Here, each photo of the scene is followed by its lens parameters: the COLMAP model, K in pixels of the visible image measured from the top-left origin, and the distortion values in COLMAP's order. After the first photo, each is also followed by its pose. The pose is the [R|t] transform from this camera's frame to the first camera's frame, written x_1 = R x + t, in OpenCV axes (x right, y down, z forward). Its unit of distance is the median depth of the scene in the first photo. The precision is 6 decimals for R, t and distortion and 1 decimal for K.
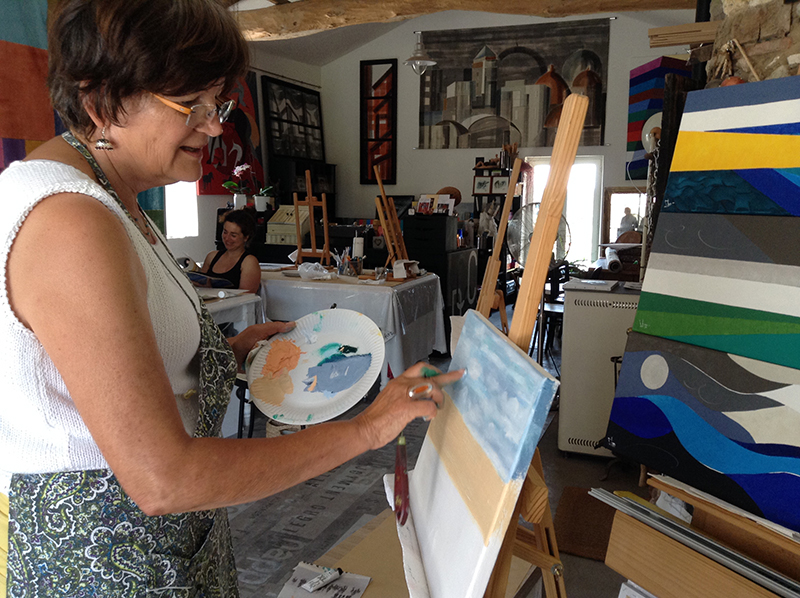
lens RADIAL K [[688.1, 0, 400.0], [0, 688.1, 299.0], [0, 0, 1]] dist [0.000349, 0.000636]
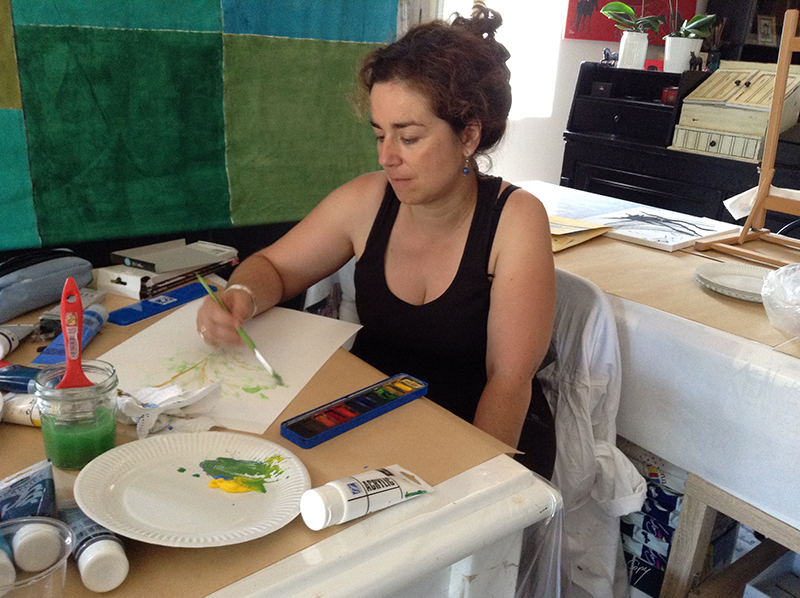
lens RADIAL K [[688.1, 0, 400.0], [0, 688.1, 299.0], [0, 0, 1]] dist [0.000349, 0.000636]
pose [[0.841972, 0.219910, -0.492669, -0.099997], [-0.129474, 0.968834, 0.211182, -0.056447], [0.523756, -0.114022, 0.844203, 0.514266]]
